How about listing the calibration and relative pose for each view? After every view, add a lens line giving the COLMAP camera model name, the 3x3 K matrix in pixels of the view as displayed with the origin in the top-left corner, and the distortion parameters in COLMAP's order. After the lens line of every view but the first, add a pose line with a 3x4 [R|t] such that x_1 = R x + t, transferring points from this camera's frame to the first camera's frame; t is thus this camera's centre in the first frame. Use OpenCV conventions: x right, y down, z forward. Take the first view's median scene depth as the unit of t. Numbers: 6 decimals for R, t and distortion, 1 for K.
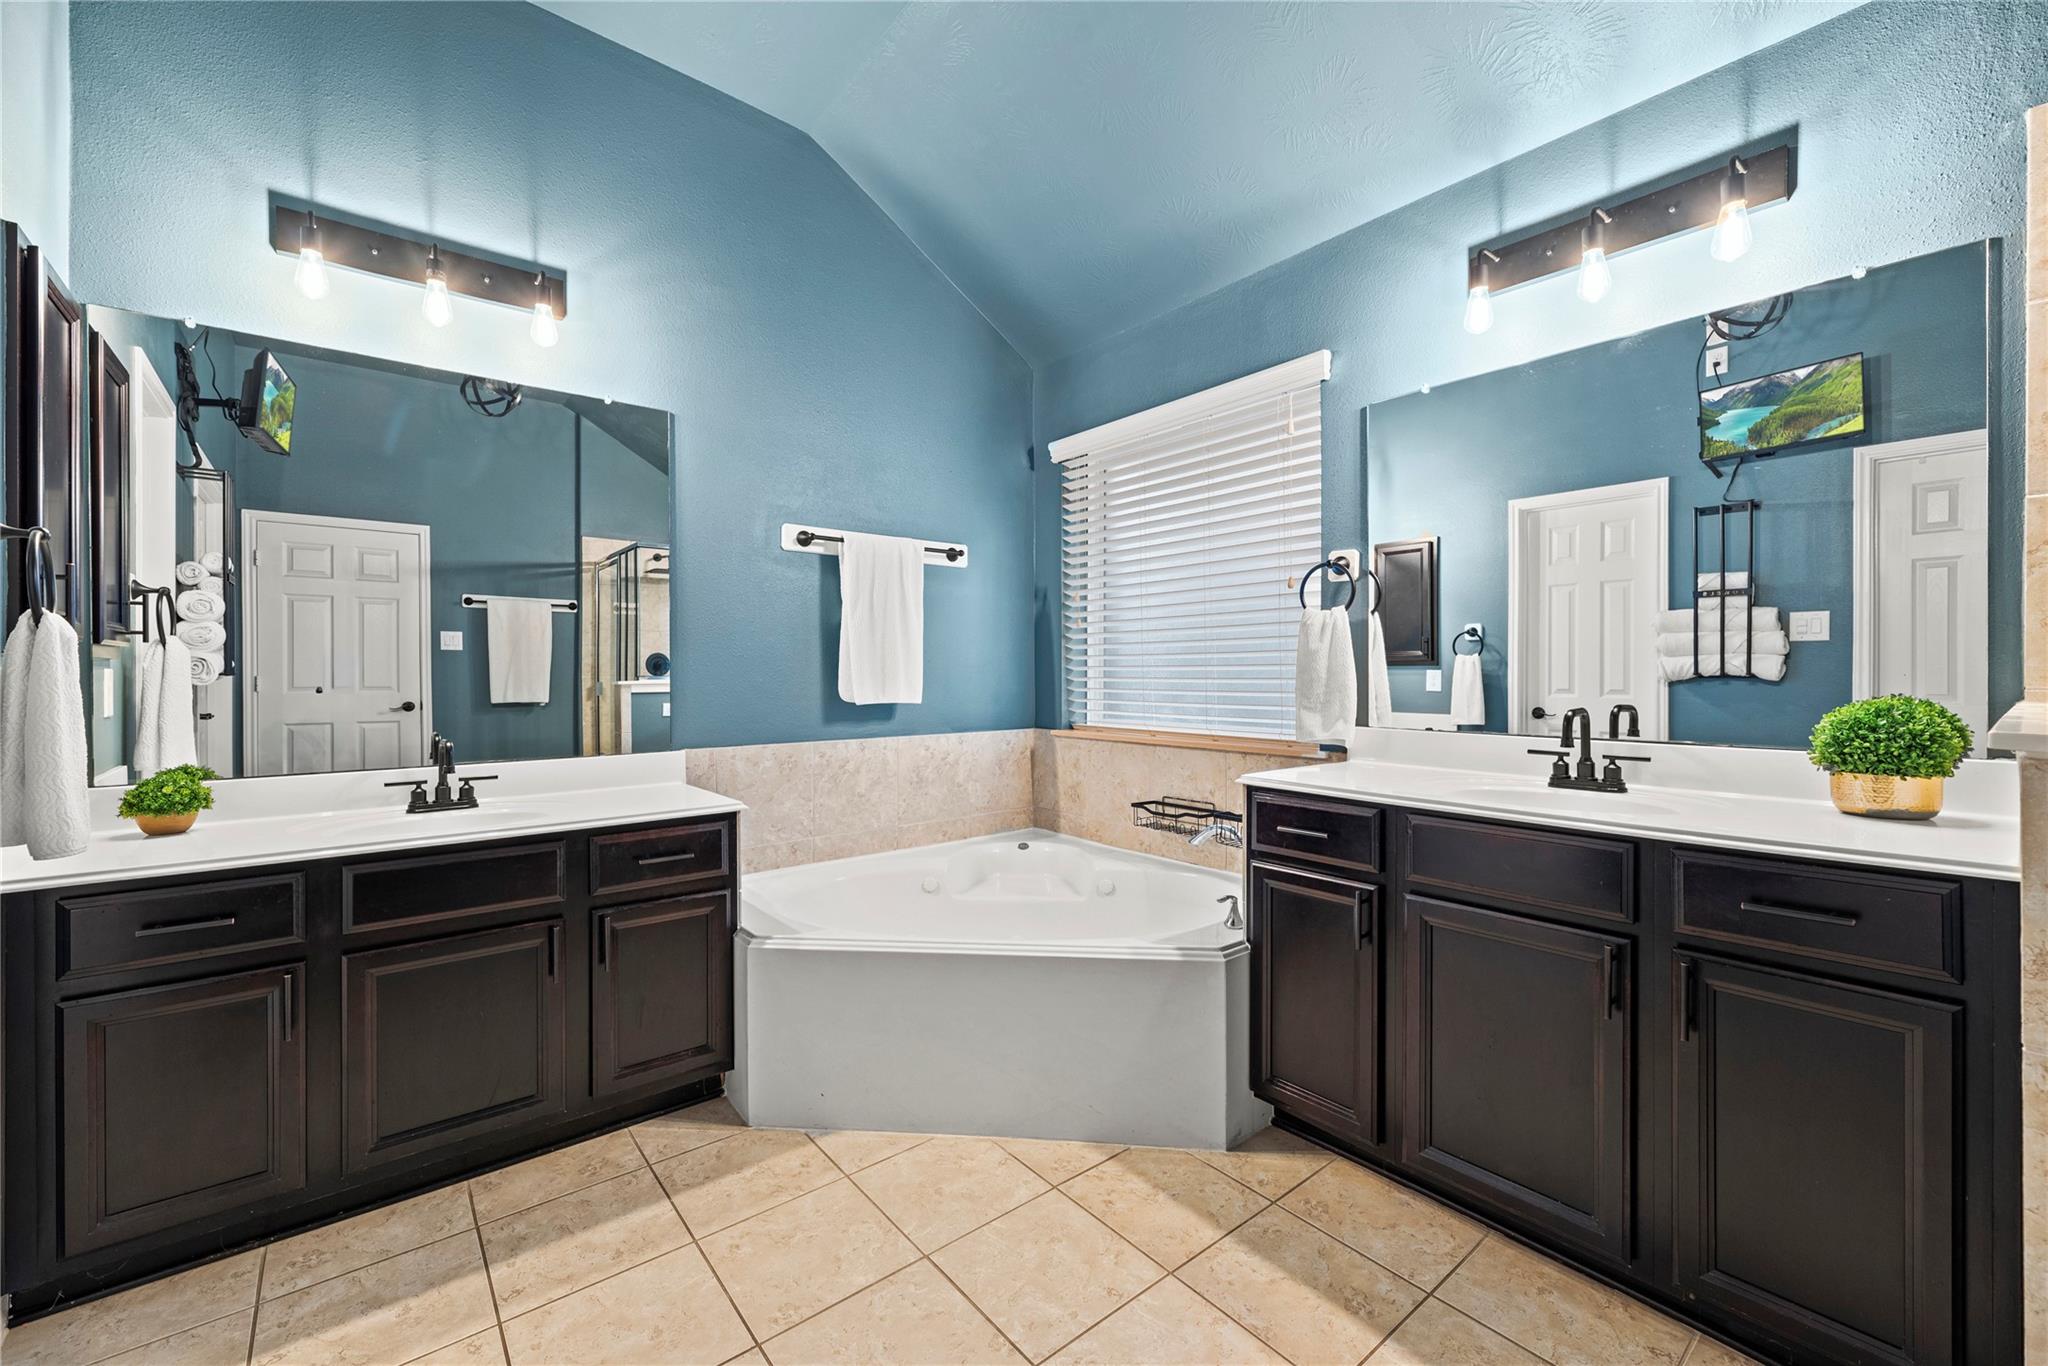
lens RADIAL K [[829.7, 0, 1029.1], [0, 829.7, 675.2], [0, 0, 1]] dist [0.001005, -0.000125]
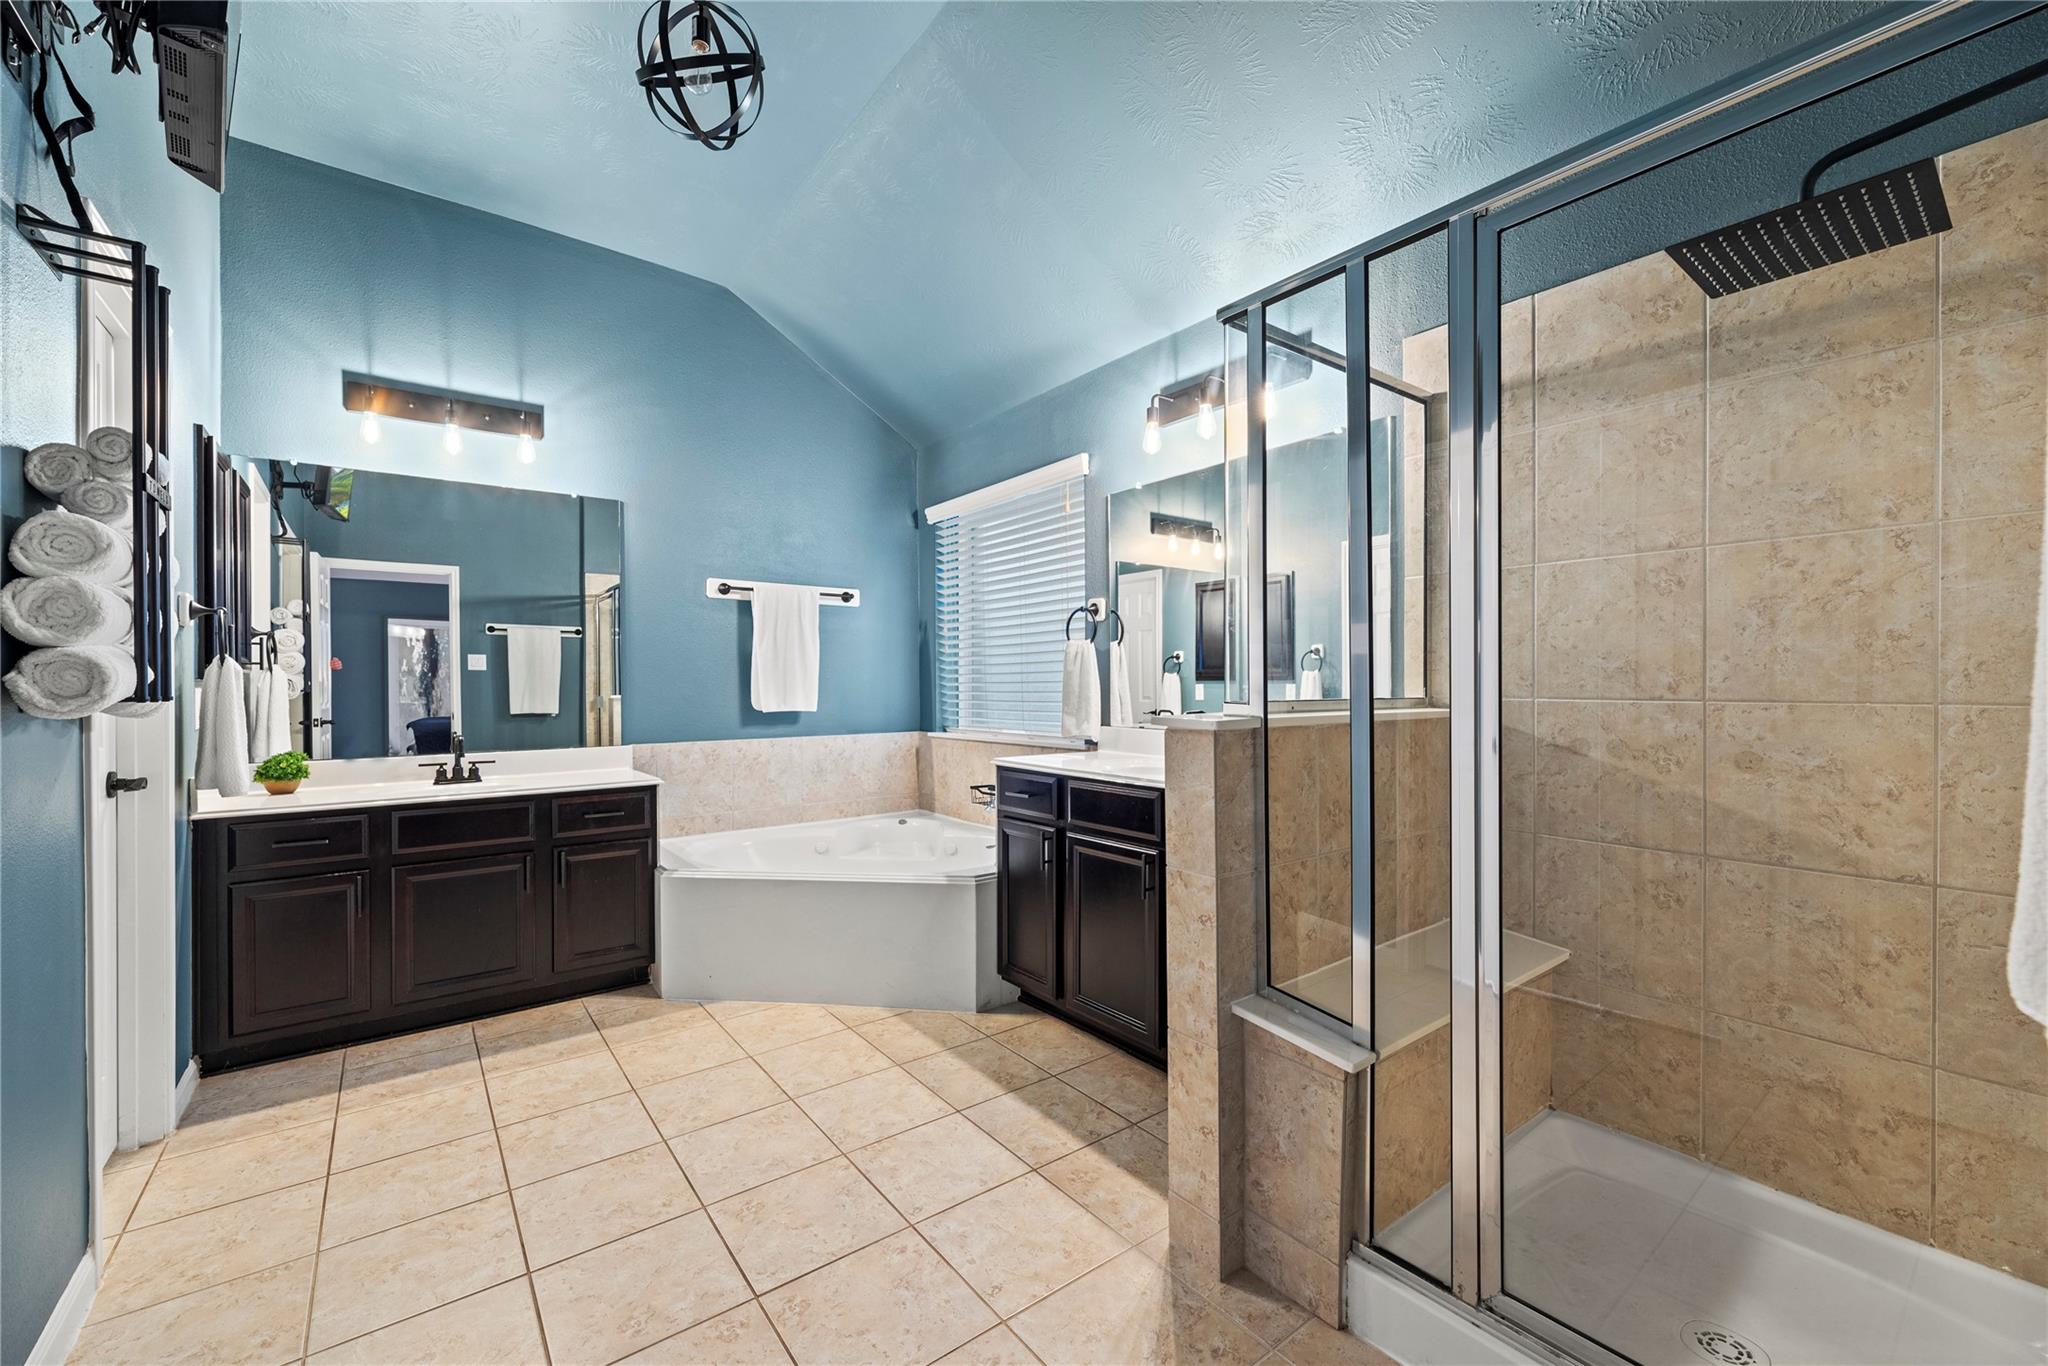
lens RADIAL K [[826.9, 0, 1025.6], [0, 826.9, 688.4], [0, 0, 1]] dist [0.001596, 0.000189]
pose [[0.999404, -0.003215, -0.034366, 0.333036], [0.003211, 0.999995, -0.000172, -0.001719], [0.034367, 0.000062, 0.999409, -0.409565]]
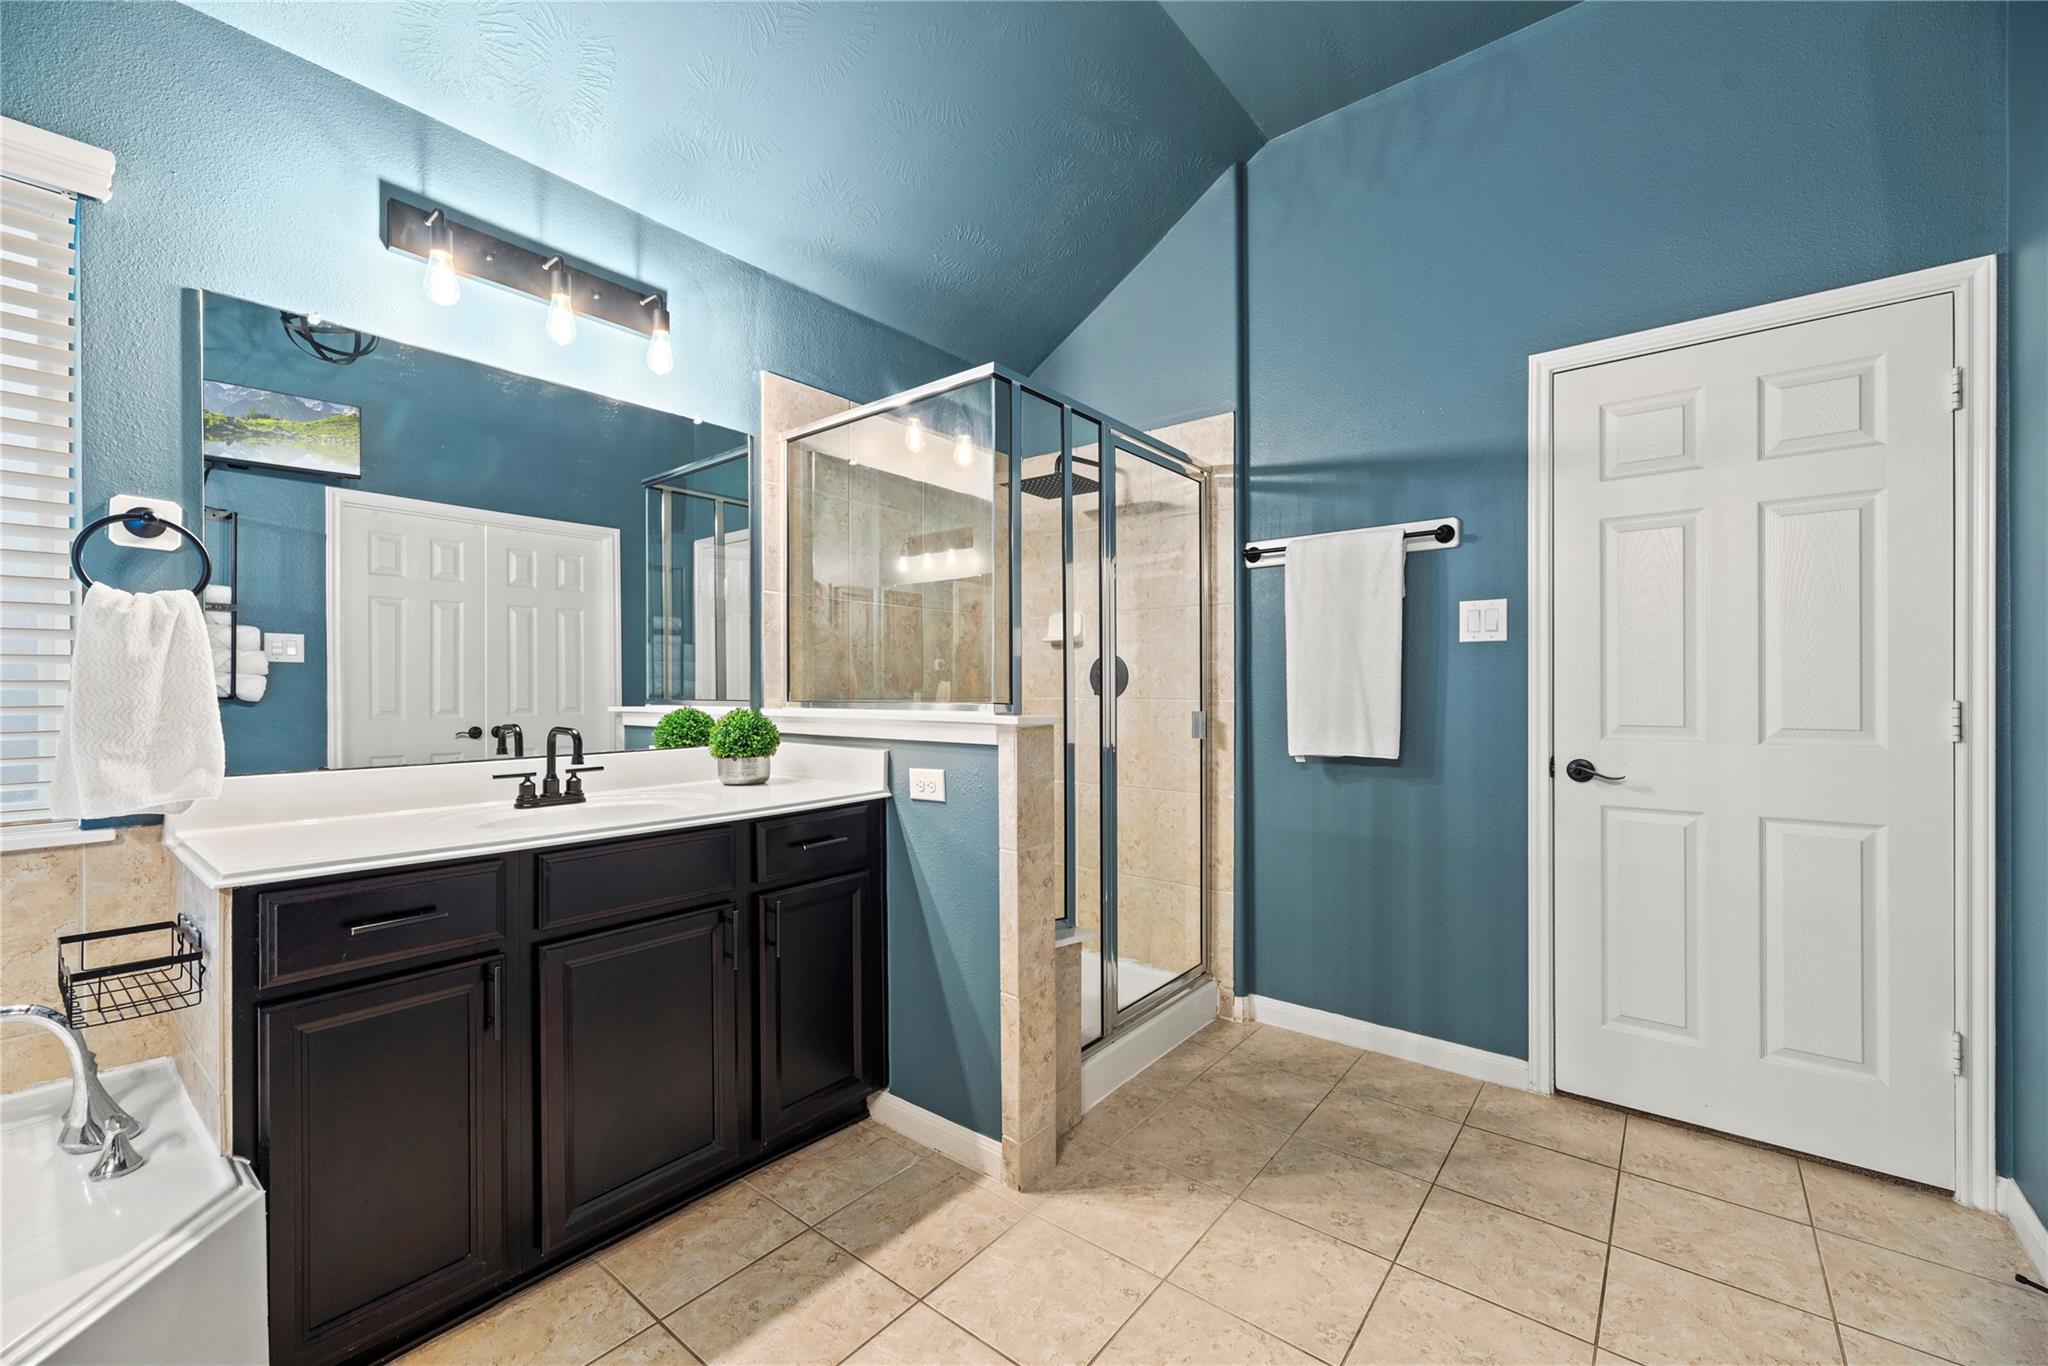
lens RADIAL K [[817.2, 0, 1025.7], [0, 817.2, 691.4], [0, 0, 1]] dist [-0.000427, 0.000003]
pose [[-0.203355, -0.002131, 0.979103, -0.384065], [0.007503, 0.999965, 0.003735, -0.004195], [-0.979076, 0.008106, -0.203332, 0.524772]]
